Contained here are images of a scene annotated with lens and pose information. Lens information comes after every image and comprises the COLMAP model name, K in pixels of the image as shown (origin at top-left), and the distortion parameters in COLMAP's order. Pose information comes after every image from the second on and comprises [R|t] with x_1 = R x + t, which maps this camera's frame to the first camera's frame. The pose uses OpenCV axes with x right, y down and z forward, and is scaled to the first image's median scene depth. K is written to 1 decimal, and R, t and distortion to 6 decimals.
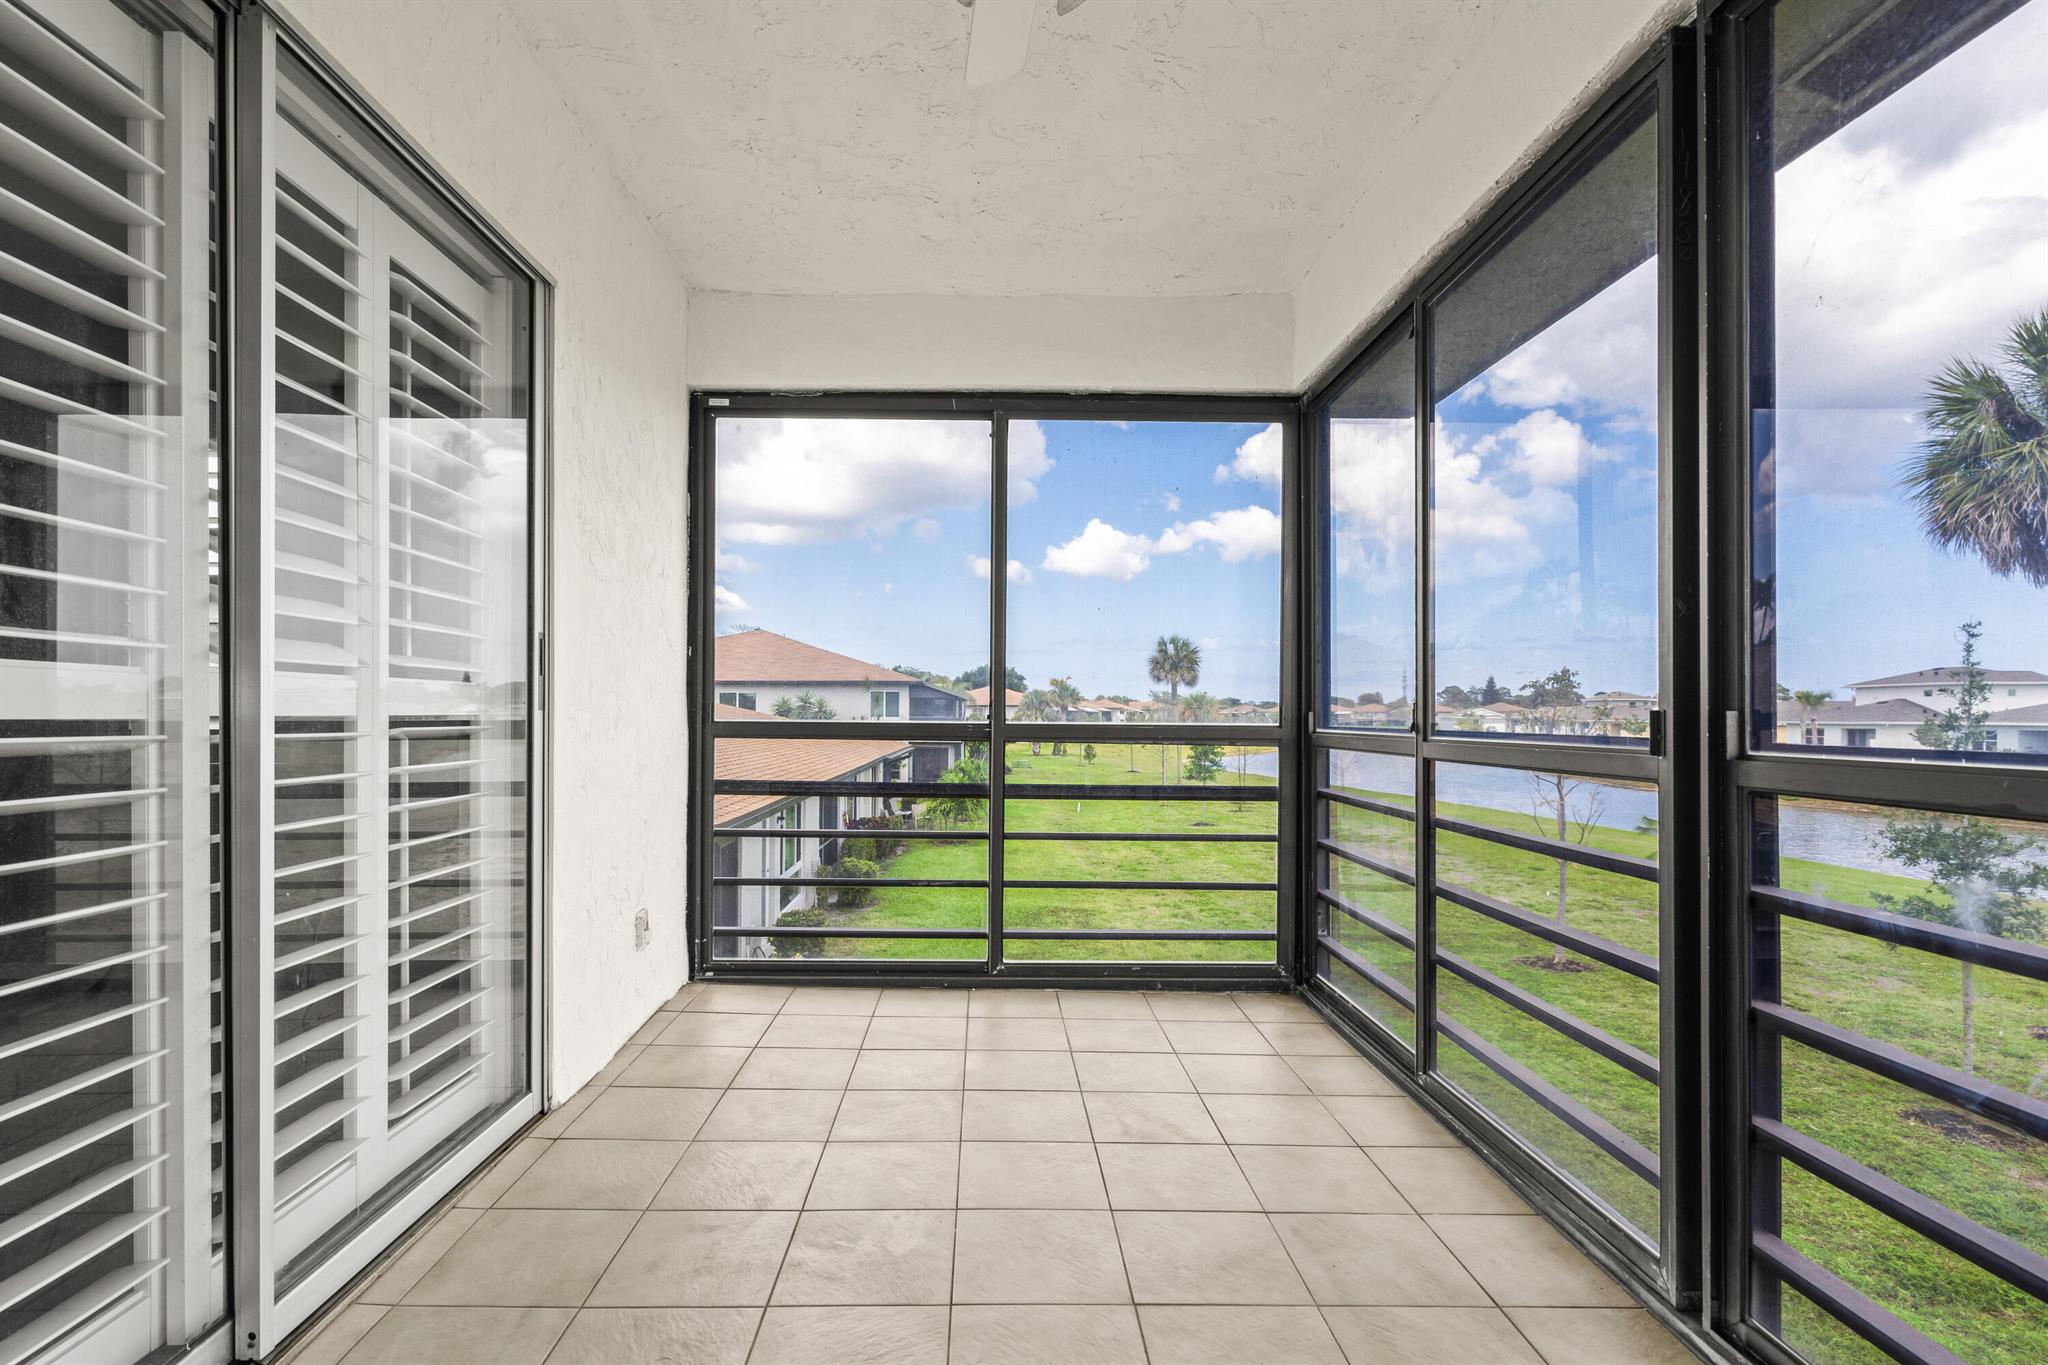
lens RADIAL K [[979.9, 0, 1001.3], [0, 979.9, 720.9], [0, 0, 1]] dist [-0.011487, 0.010245]
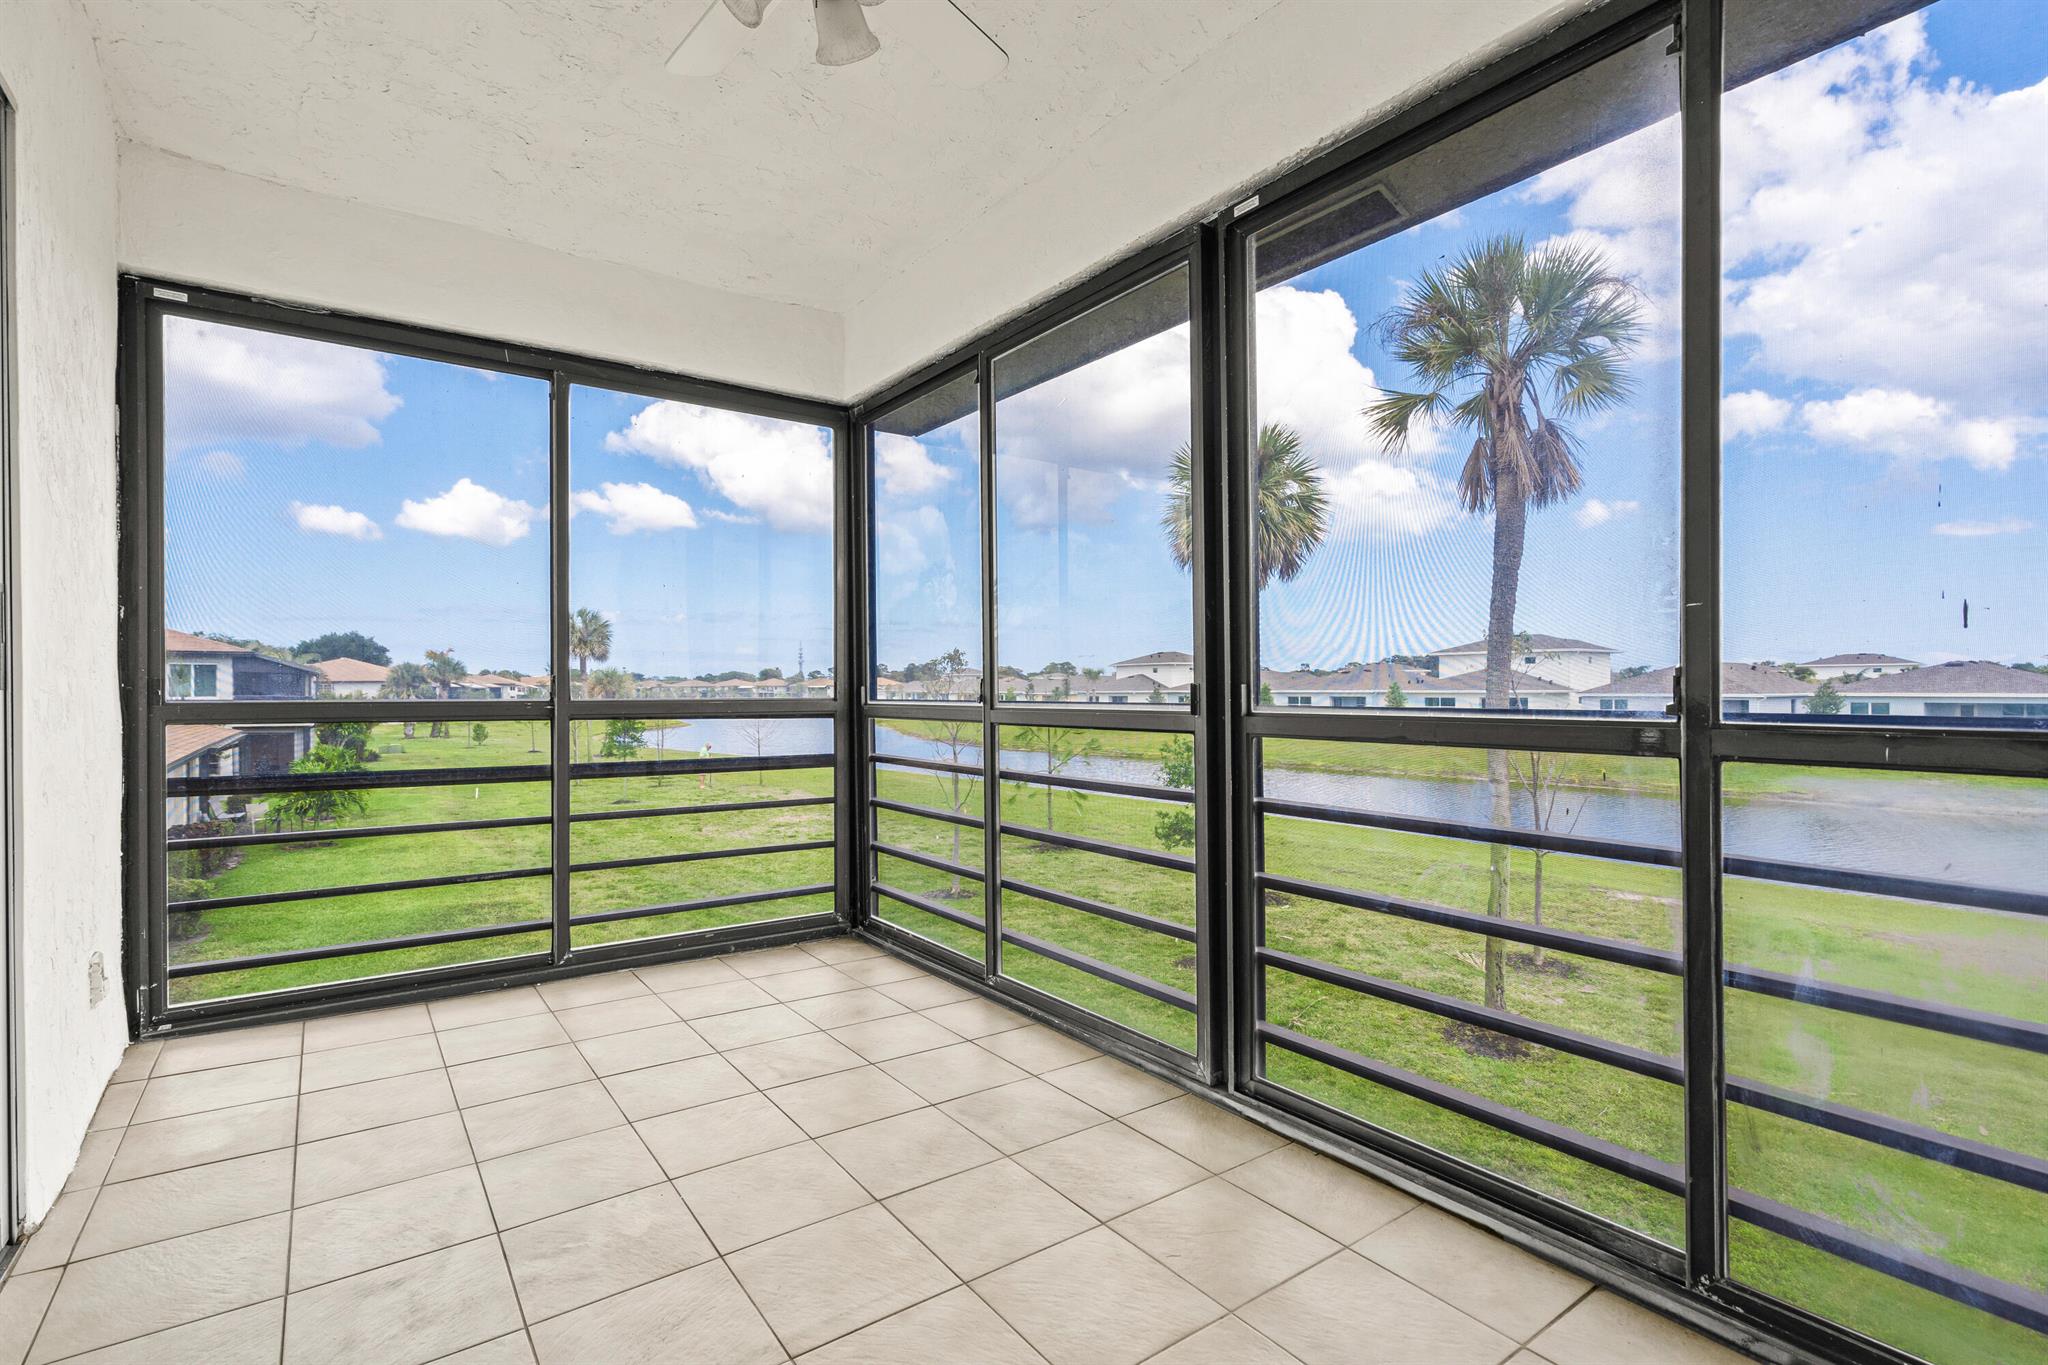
lens RADIAL K [[950.5, 0, 1007.1], [0, 950.5, 698.7], [0, 0, 1]] dist [-0.007056, 0.000600]
pose [[0.818617, -0.013505, 0.574181, -0.178189], [0.011465, 0.999909, 0.007172, -0.001058], [-0.574225, 0.000712, 0.818697, -0.002388]]
